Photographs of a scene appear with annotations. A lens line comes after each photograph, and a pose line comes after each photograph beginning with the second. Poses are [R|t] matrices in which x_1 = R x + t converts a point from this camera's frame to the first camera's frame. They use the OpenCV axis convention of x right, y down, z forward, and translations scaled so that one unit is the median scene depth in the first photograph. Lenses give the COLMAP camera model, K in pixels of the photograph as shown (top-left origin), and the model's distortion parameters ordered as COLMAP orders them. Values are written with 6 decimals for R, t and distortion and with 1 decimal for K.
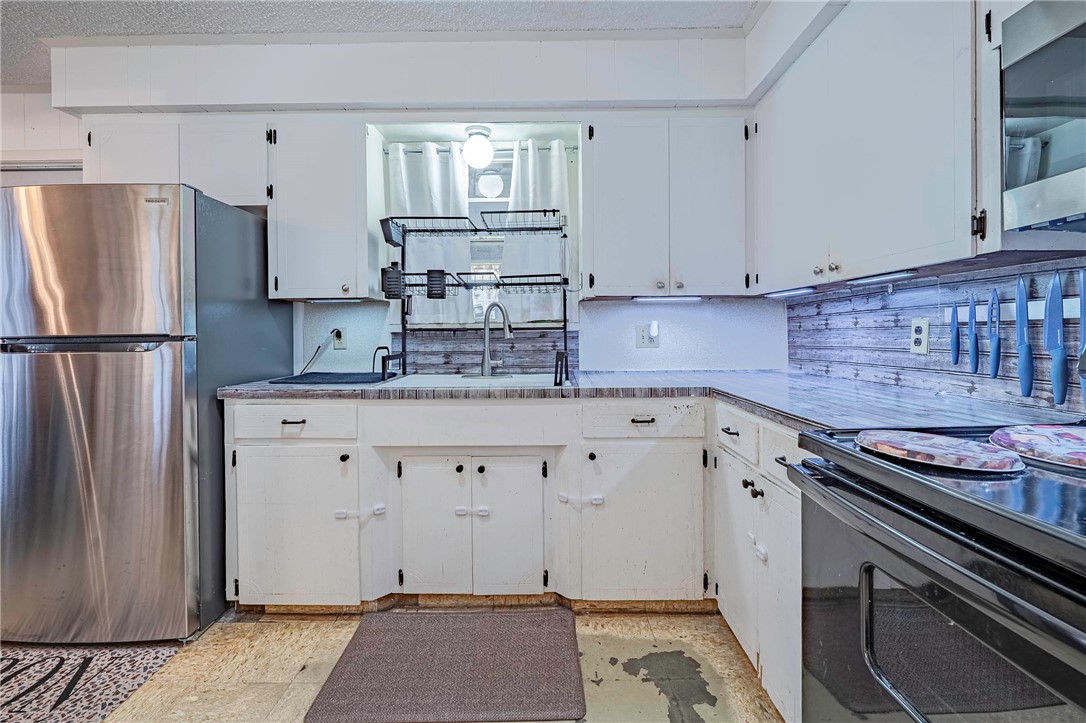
lens RADIAL K [[460.4, 0, 545.2], [0, 460.4, 332.3], [0, 0, 1]] dist [-0.000992, 0.000038]
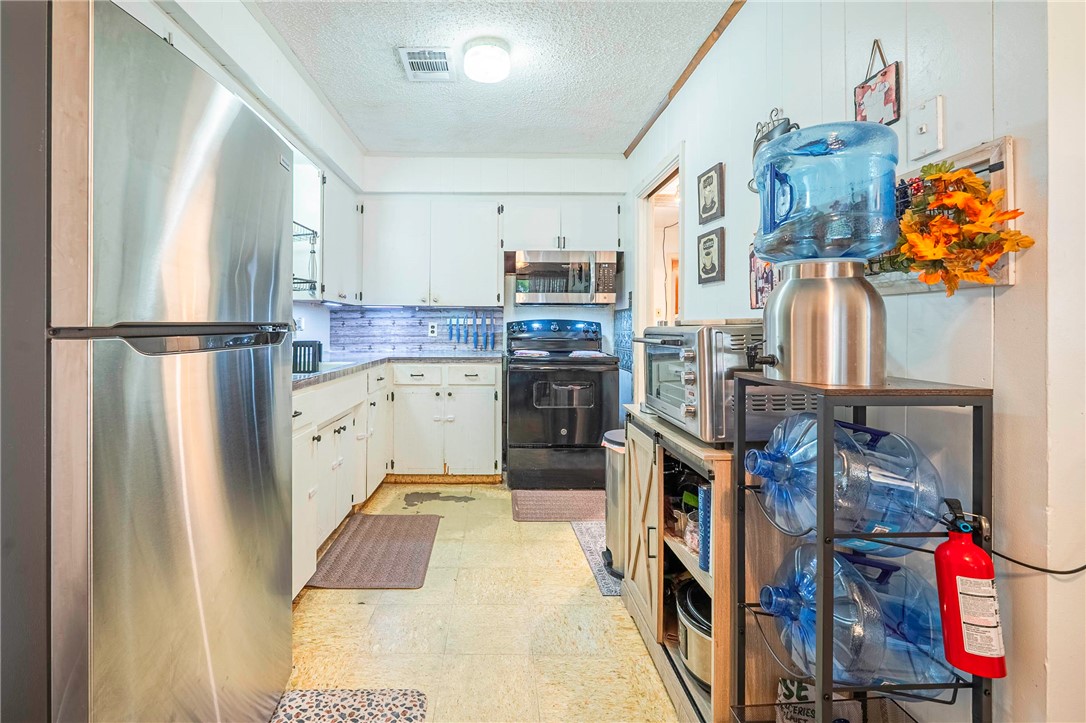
lens RADIAL K [[491.7, 0, 498.5], [0, 491.7, 323.9], [0, 0, 1]] dist [-0.000936, -0.000037]
pose [[-0.002163, 0.015365, 0.999880, -1.588093], [-0.005879, 0.999864, -0.015378, 0.014726], [-0.999980, -0.005912, -0.002073, 0.564739]]
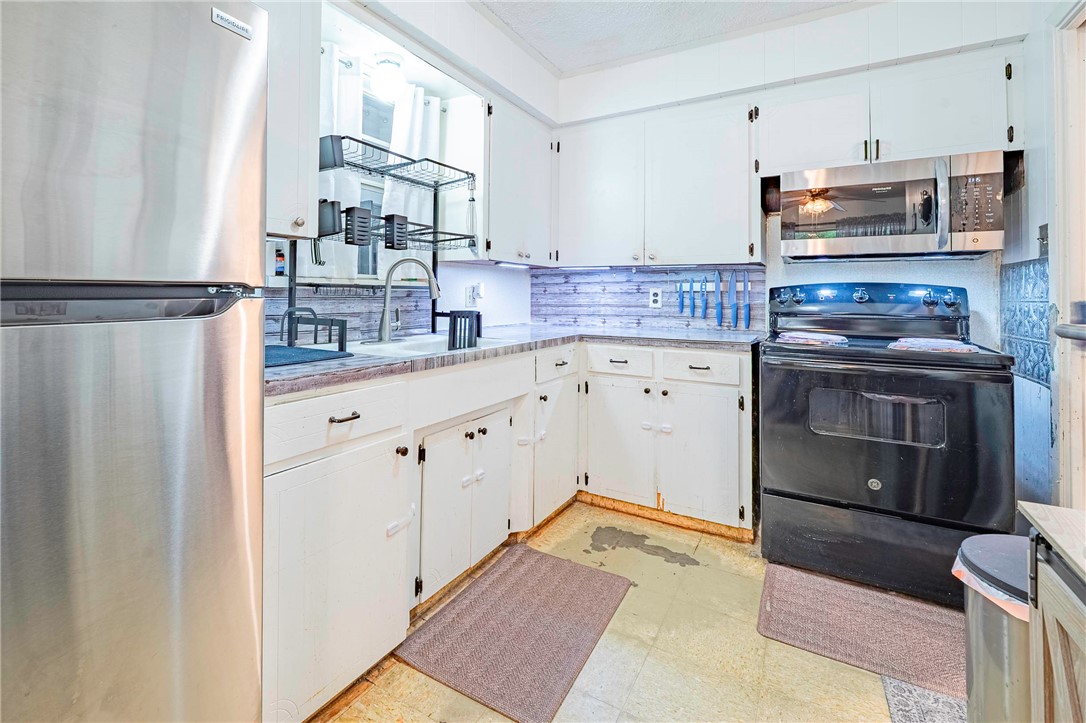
lens RADIAL K [[505.6, 0, 482.0], [0, 505.6, 283.5], [0, 0, 1]] dist [-0.003322, -0.000218]
pose [[0.544926, 0.031685, 0.837886, -1.062643], [-0.014728, 0.999493, -0.028218, 0.014930], [-0.838355, 0.003037, 0.545116, 0.422897]]
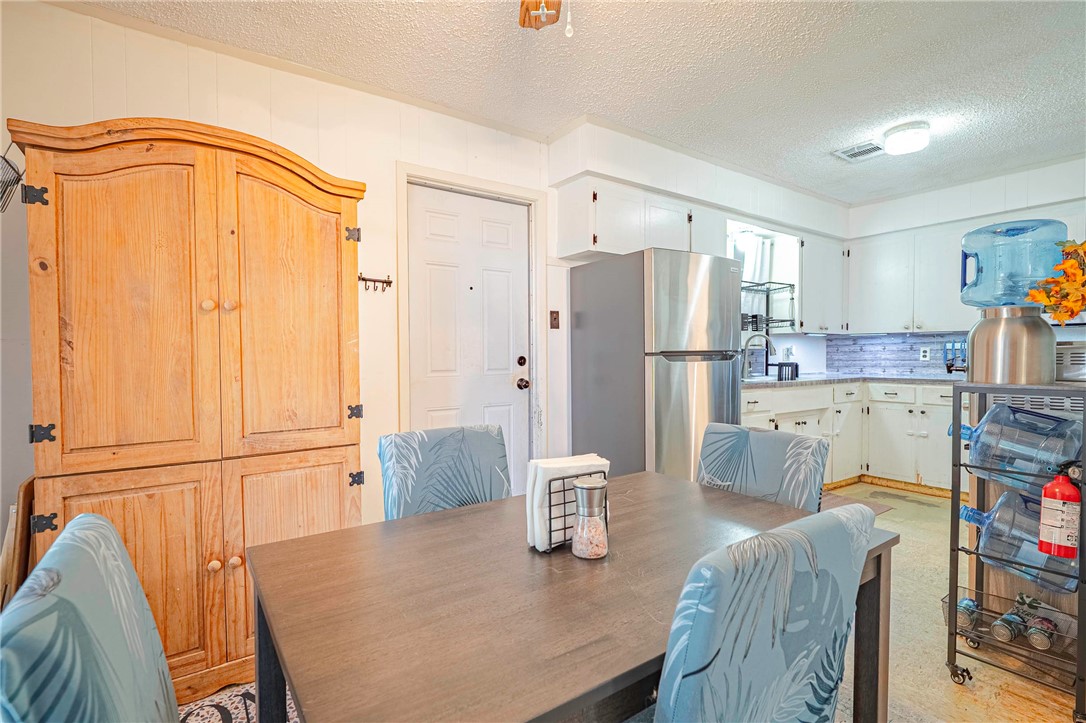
lens RADIAL K [[517.1, 0, 549.7], [0, 517.1, 367.6], [0, 0, 1]] dist [-0.002062, -0.000240]
pose [[0.812218, -0.009161, 0.583281, -2.276311], [-0.003764, 0.999774, 0.020943, 0.027326], [-0.583341, -0.019206, 0.812000, -0.121062]]
